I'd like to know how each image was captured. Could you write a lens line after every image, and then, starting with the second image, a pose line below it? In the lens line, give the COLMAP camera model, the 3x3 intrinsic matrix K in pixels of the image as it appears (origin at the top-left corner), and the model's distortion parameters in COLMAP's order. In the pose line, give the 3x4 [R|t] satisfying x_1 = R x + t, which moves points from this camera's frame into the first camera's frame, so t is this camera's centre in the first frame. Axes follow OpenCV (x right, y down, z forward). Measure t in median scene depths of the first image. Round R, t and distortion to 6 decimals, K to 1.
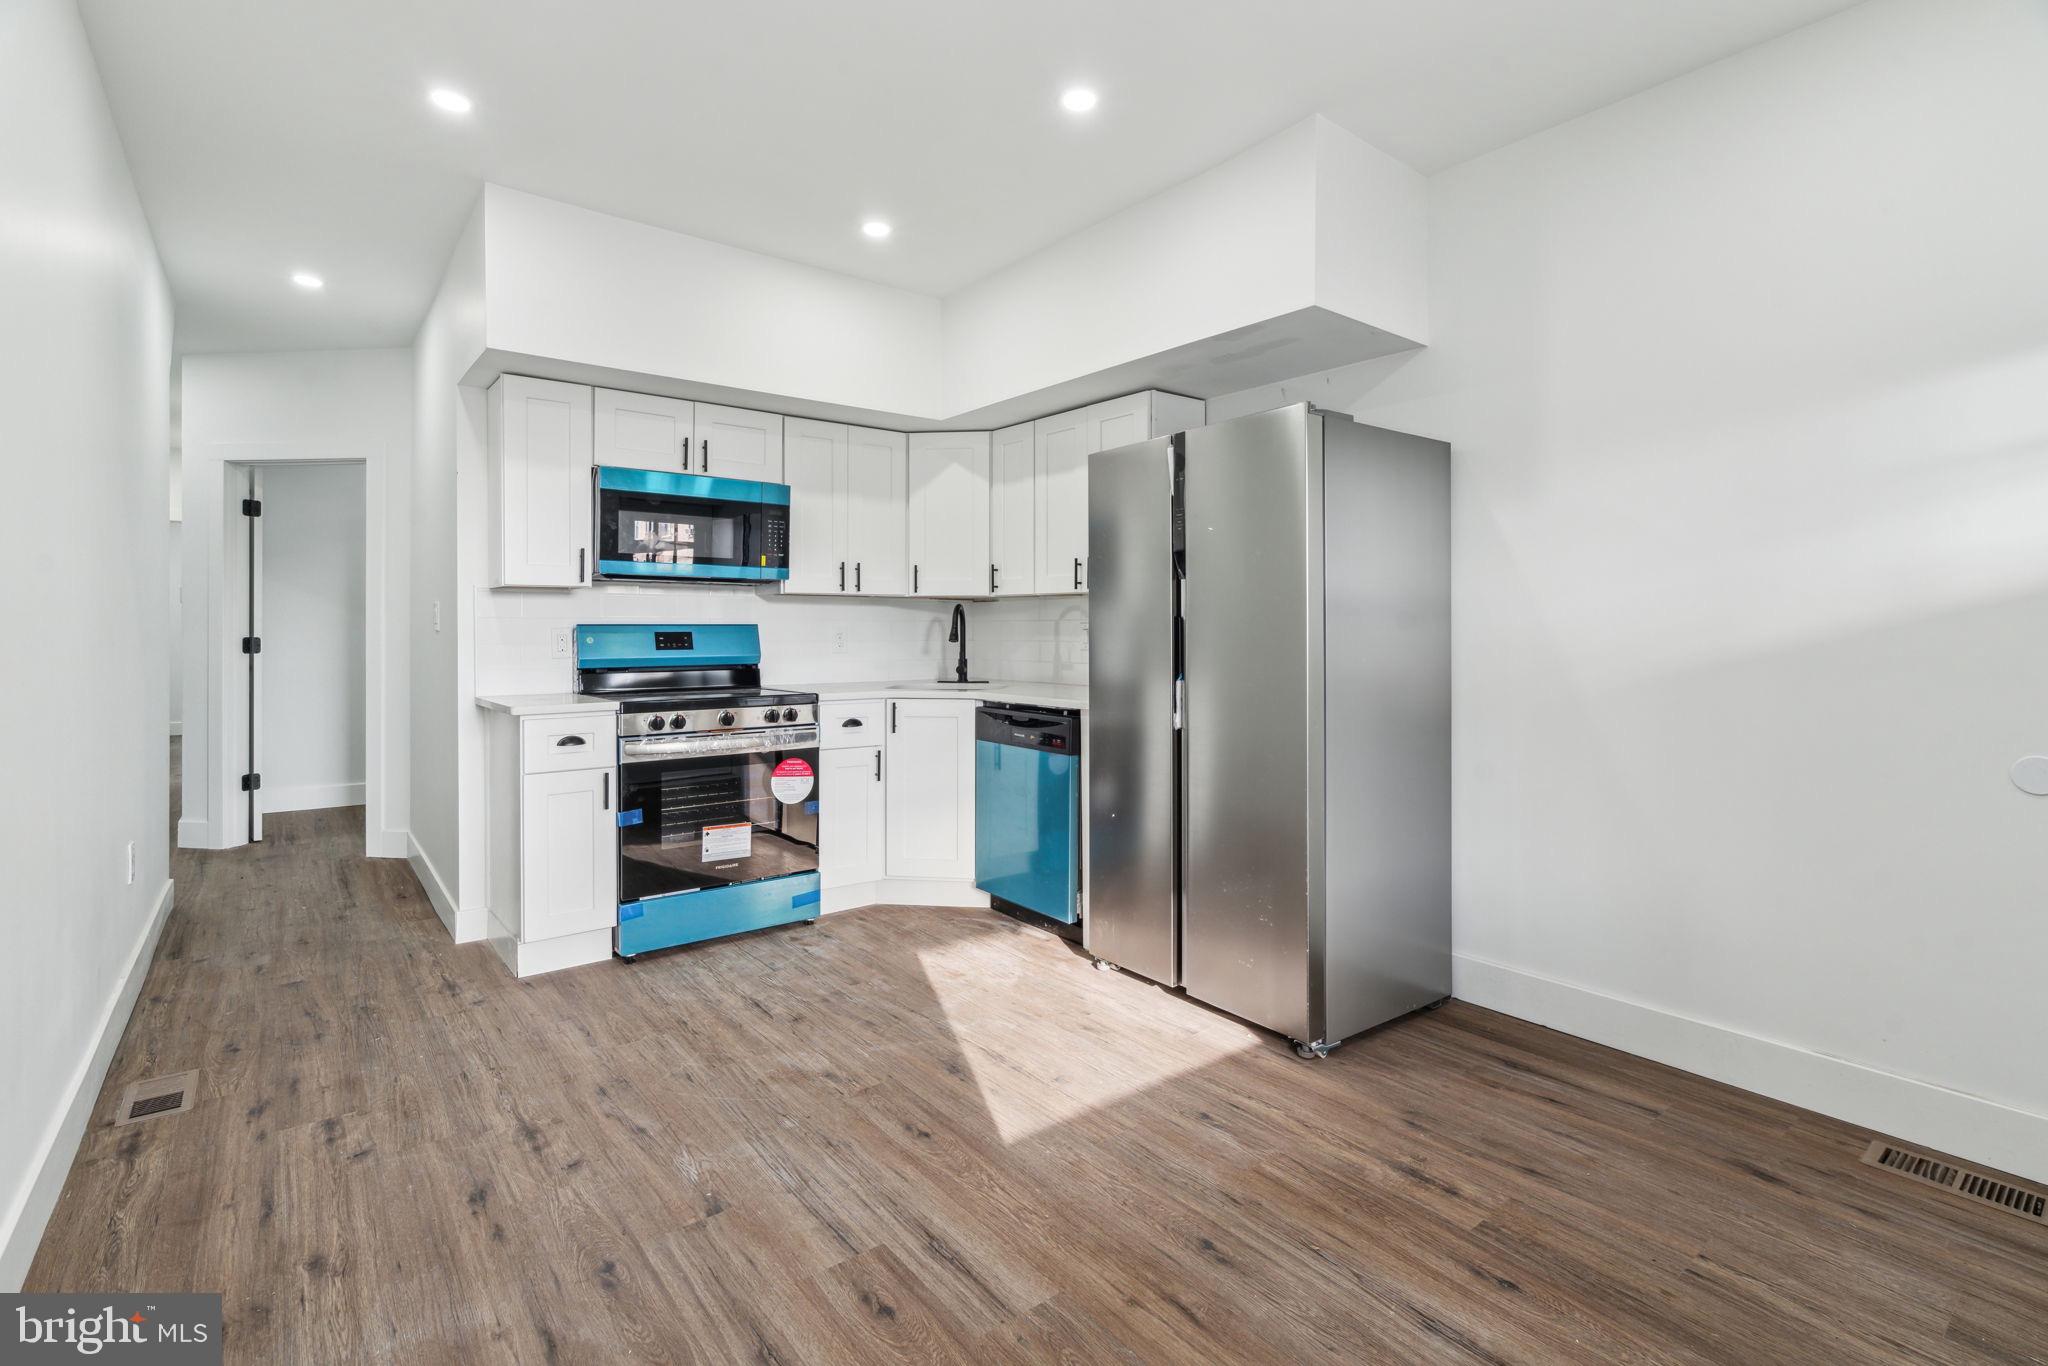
lens RADIAL K [[945.9, 0, 1033.9], [0, 945.9, 689.0], [0, 0, 1]] dist [-0.001444, -0.000013]
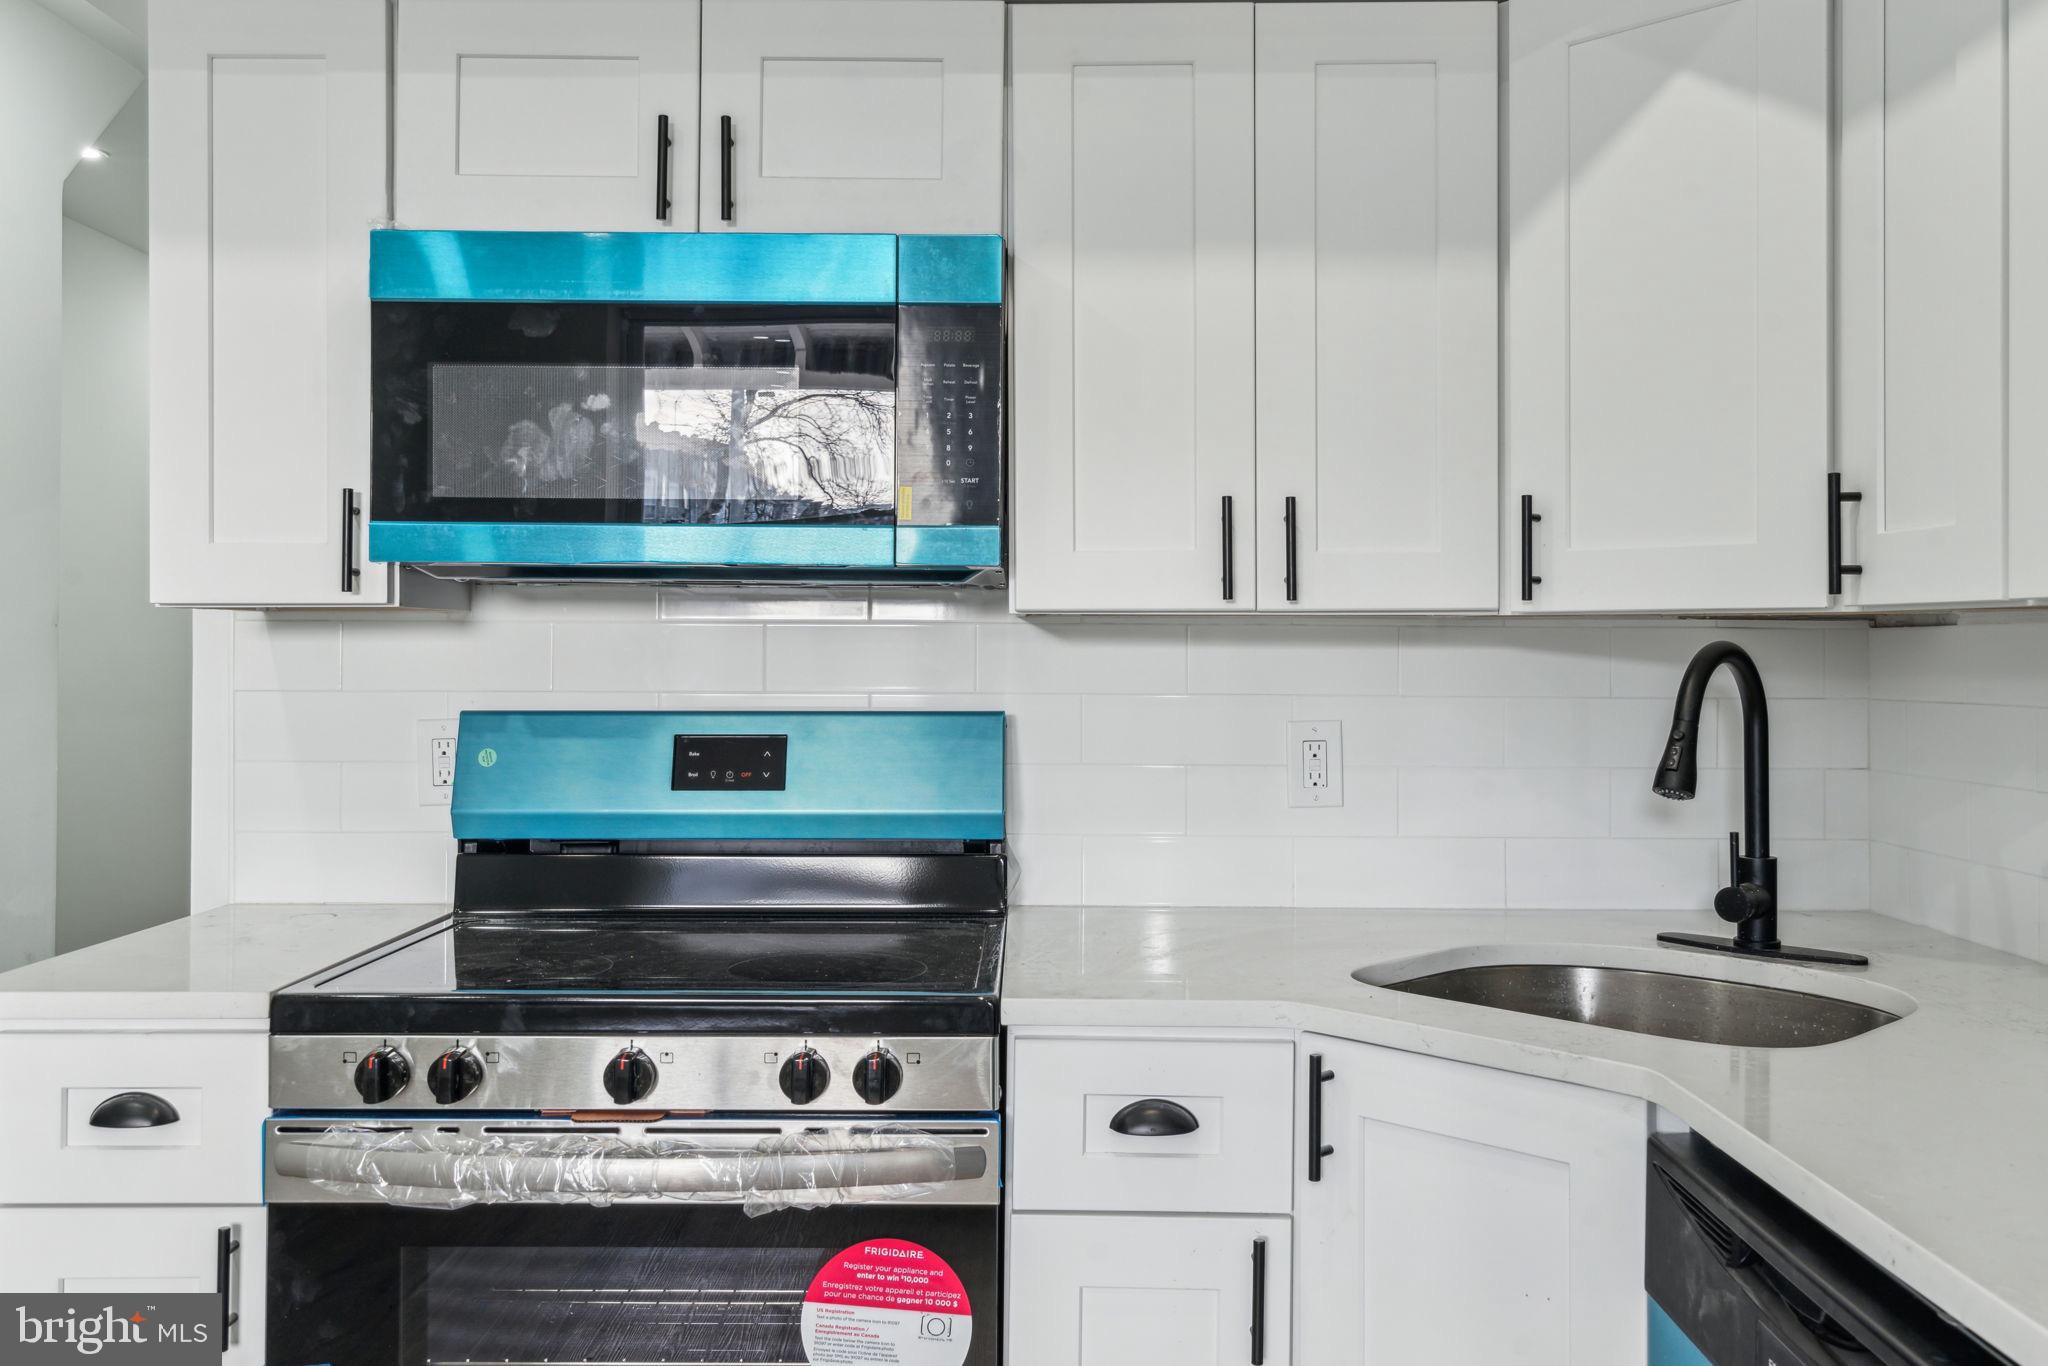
lens RADIAL K [[1730.6, 0, 1040.1], [0, 1730.6, 652.7], [0, 0, 1]] dist [0.008291, 0.008155]
pose [[0.776787, 0.002852, -0.629756, 0.099085], [-0.044330, 0.997757, -0.050161, -0.081801], [0.628201, 0.066882, 0.775171, 0.777553]]
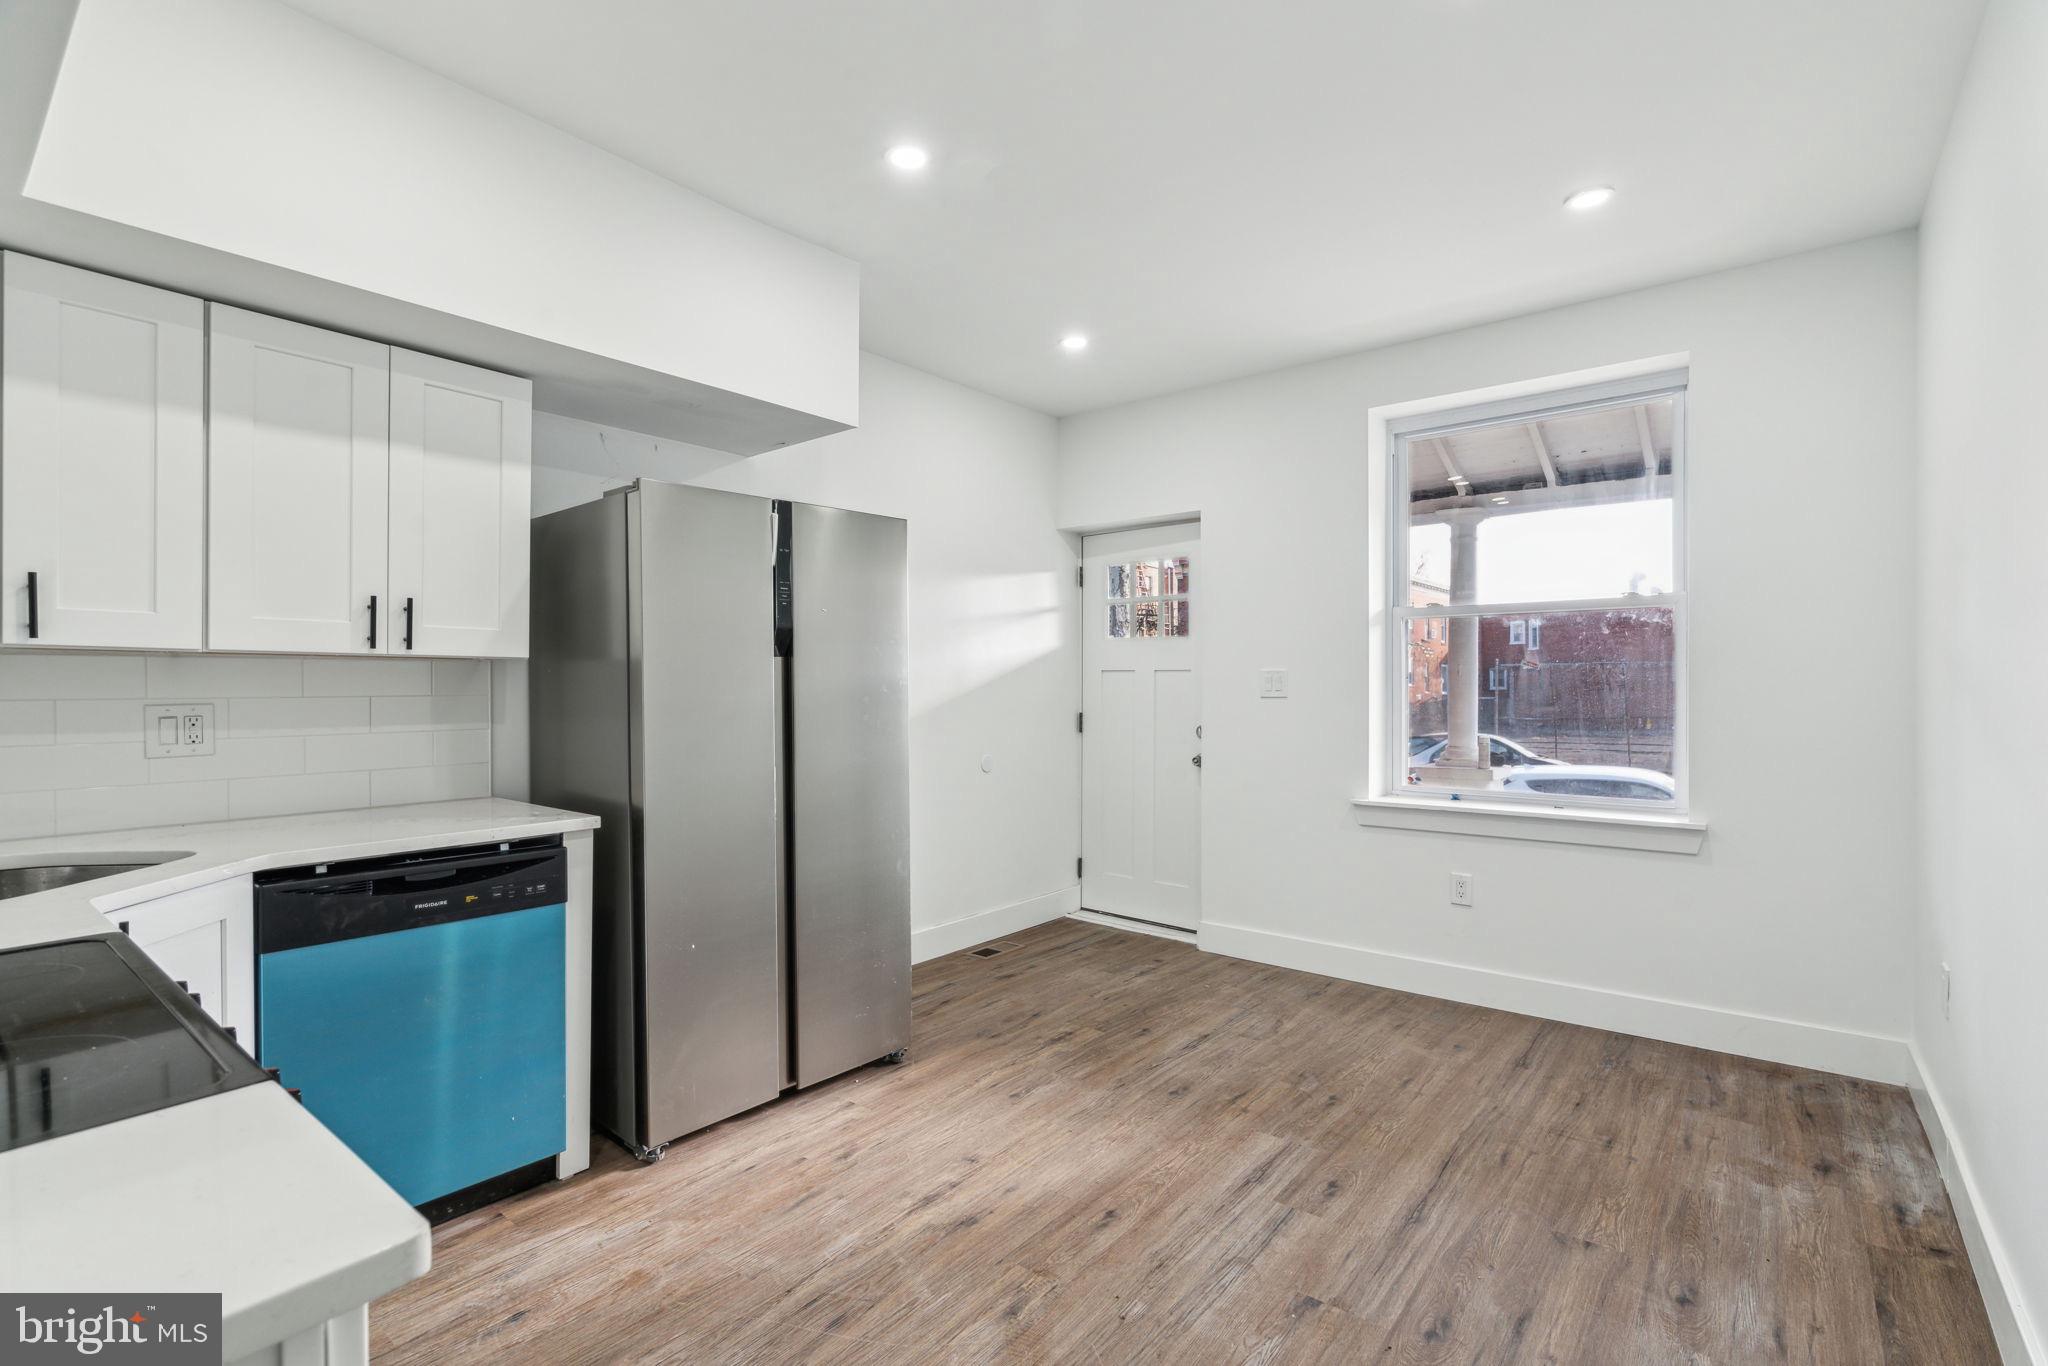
lens RADIAL K [[928.5, 0, 1016.3], [0, 928.5, 699.3], [0, 0, 1]] dist [-0.001777, -0.000113]
pose [[-0.206483, -0.014875, 0.978337, -0.771077], [0.062221, 0.997661, 0.028301, -0.080930], [-0.976470, 0.066717, -0.205074, 0.923638]]
